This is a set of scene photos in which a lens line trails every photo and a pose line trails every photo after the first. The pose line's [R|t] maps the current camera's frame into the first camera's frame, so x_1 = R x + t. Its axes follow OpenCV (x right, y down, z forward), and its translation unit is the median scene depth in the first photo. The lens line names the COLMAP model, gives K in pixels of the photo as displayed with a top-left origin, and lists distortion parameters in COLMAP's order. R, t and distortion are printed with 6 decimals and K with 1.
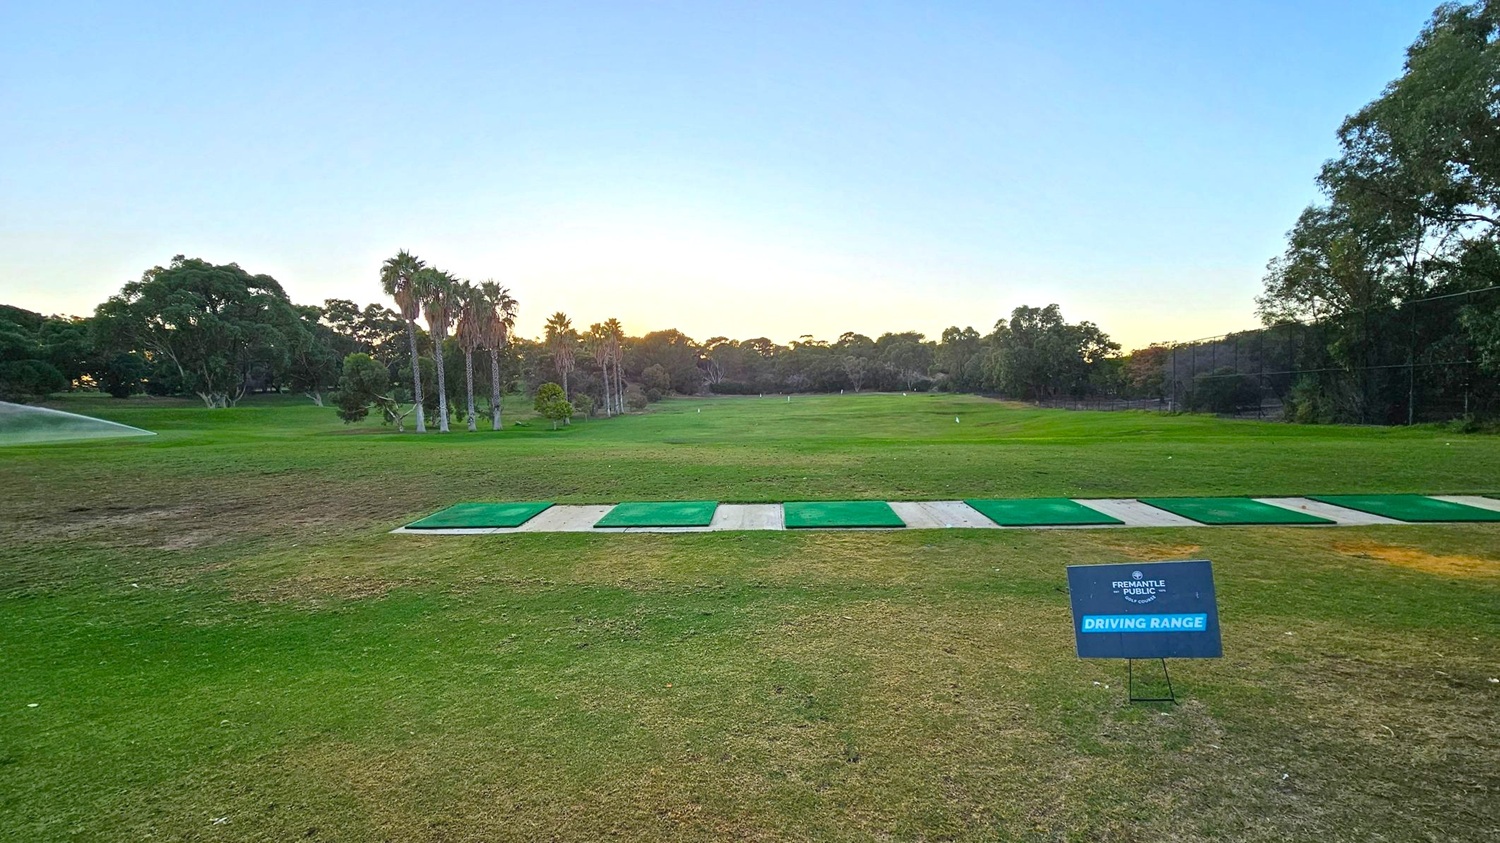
lens RADIAL K [[613.4, 0, 742.1], [0, 613.4, 442.7], [0, 0, 1]] dist [-0.003202, 0.000324]
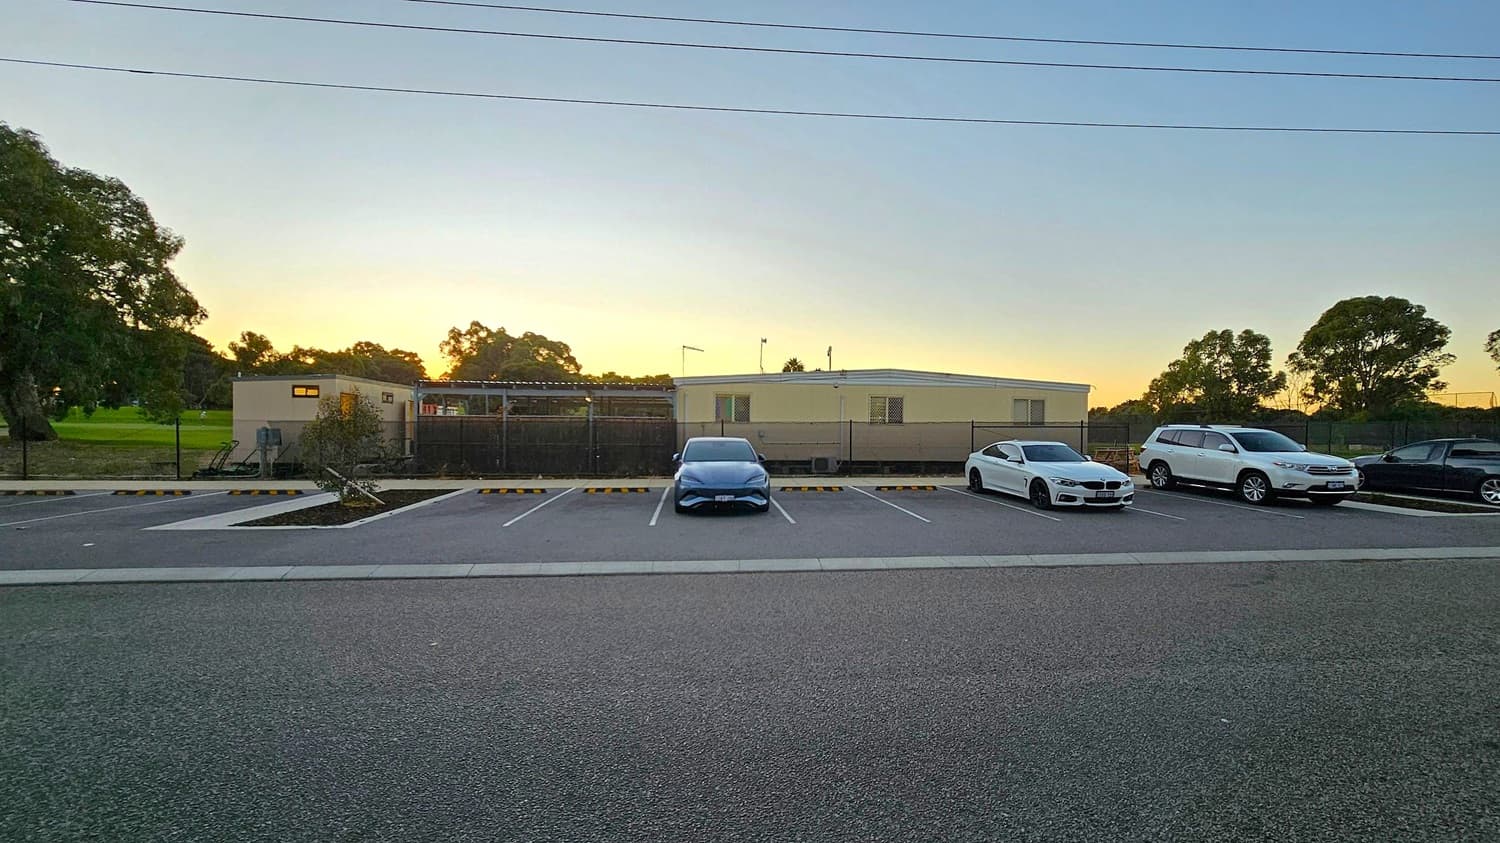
lens RADIAL K [[613.4, 0, 751.5], [0, 613.4, 446.8], [0, 0, 1]] dist [-0.003202, 0.000324]
pose [[0.958771, 0.020412, 0.283447, -0.553845], [-0.005721, 0.998601, -0.052561, 0.041826], [-0.284124, 0.048772, 0.957546, -0.402999]]
